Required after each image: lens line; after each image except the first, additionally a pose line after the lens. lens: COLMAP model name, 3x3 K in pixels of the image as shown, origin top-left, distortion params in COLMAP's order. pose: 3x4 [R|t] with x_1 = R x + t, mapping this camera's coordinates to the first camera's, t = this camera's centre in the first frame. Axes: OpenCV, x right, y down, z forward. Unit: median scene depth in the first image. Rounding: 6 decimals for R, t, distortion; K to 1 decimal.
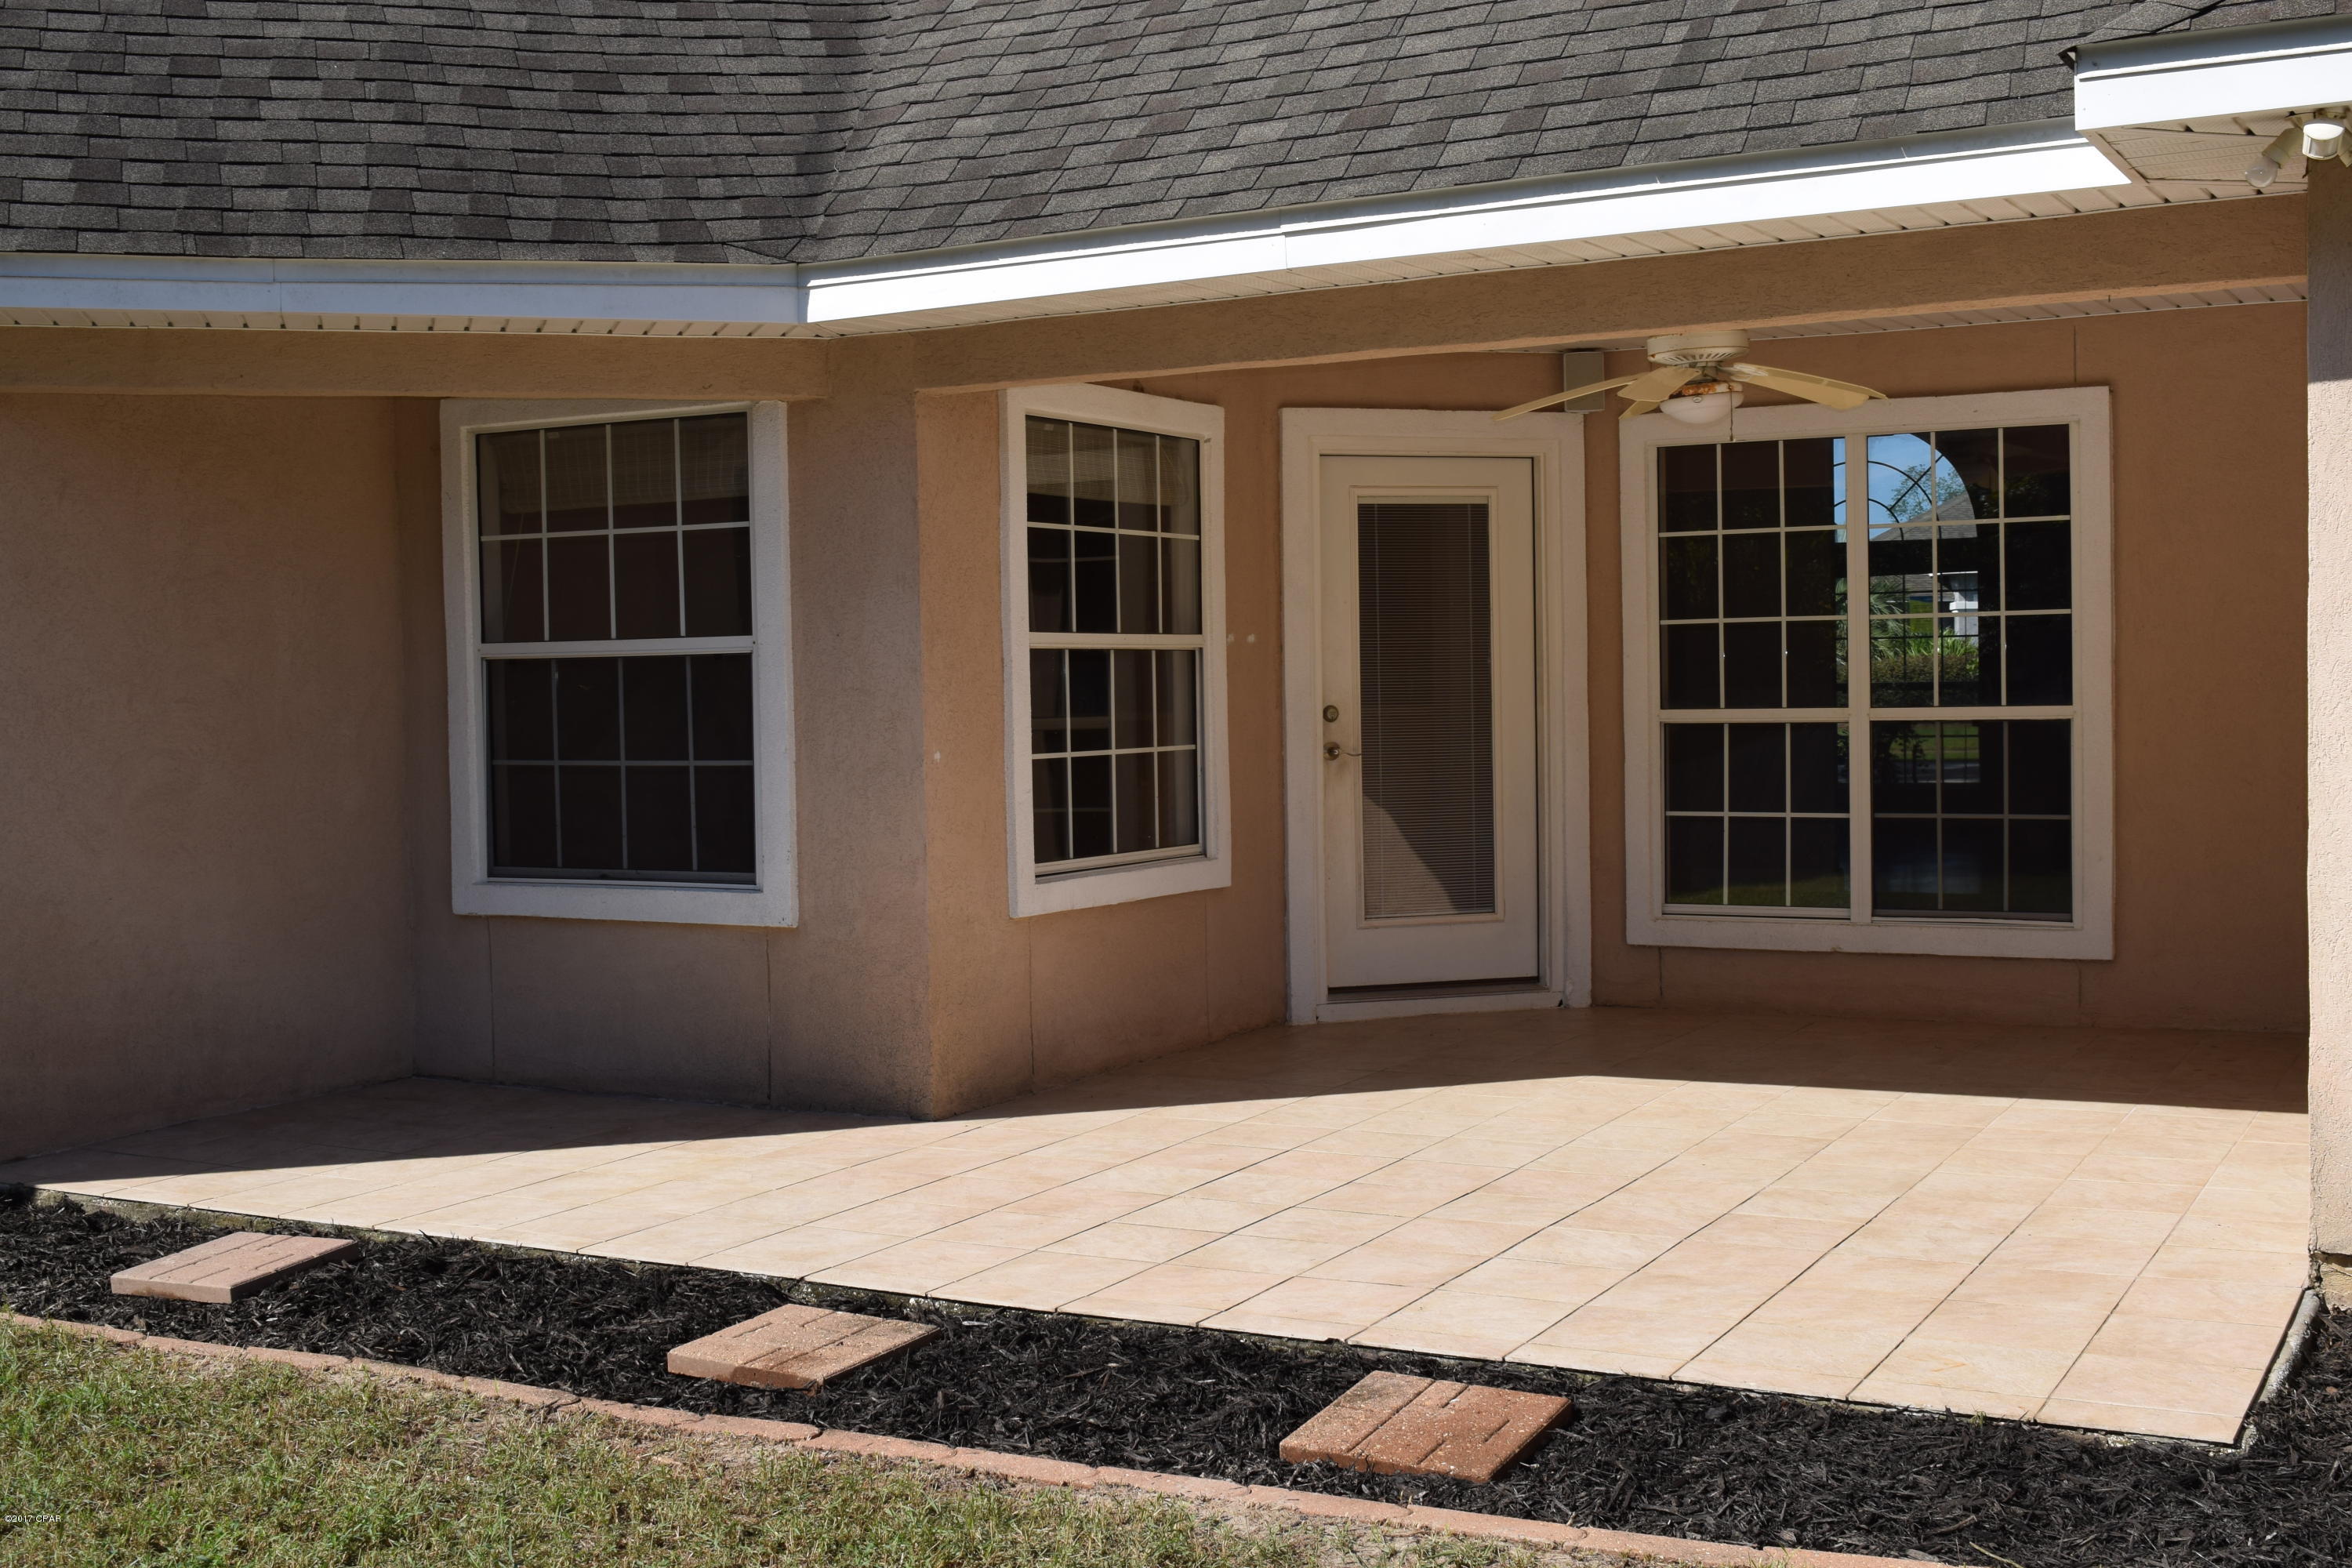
lens RADIAL K [[2614.4, 0, 1176.0], [0, 2614.4, 784.0], [0, 0, 1]] dist [-0.014386, -0.007645]
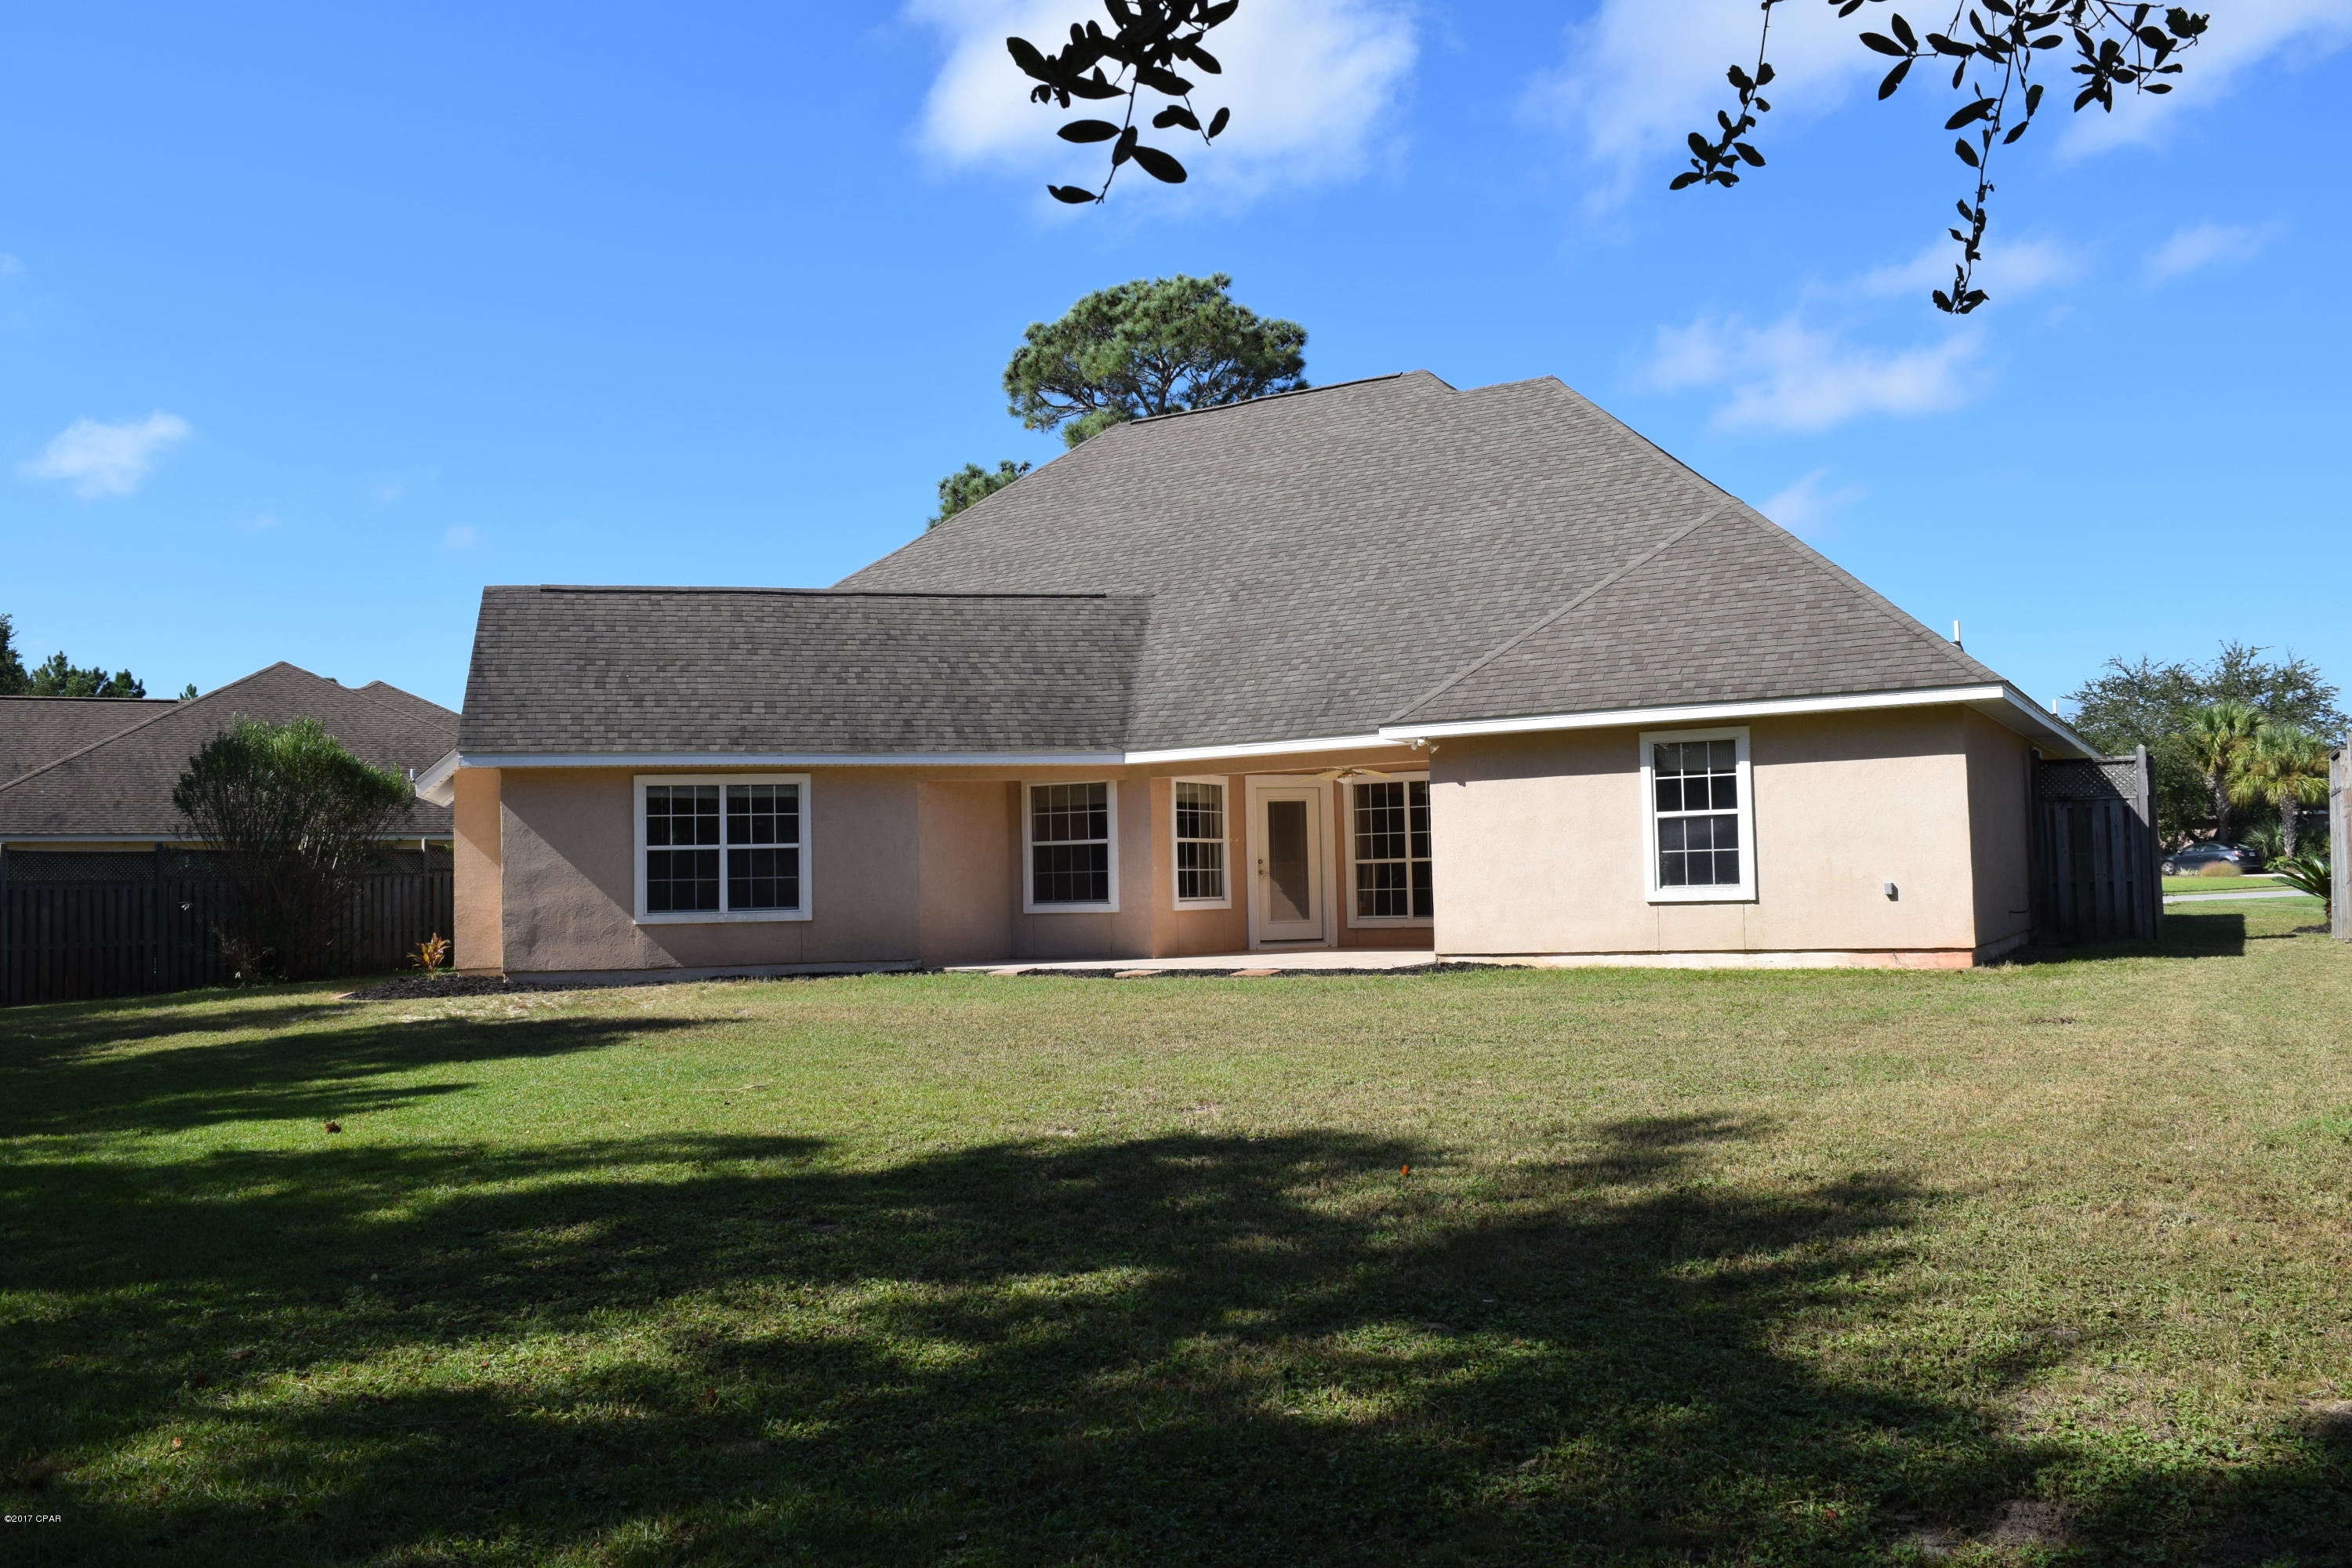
lens RADIAL K [[1761.7, 0, 1176.0], [0, 1761.7, 784.0], [0, 0, 1]] dist [-0.121152, 0.004052]
pose [[0.999431, -0.007118, -0.032981, 0.029310], [0.003859, 0.995194, -0.097844, 0.118626], [0.033519, 0.097661, 0.994655, -1.611127]]
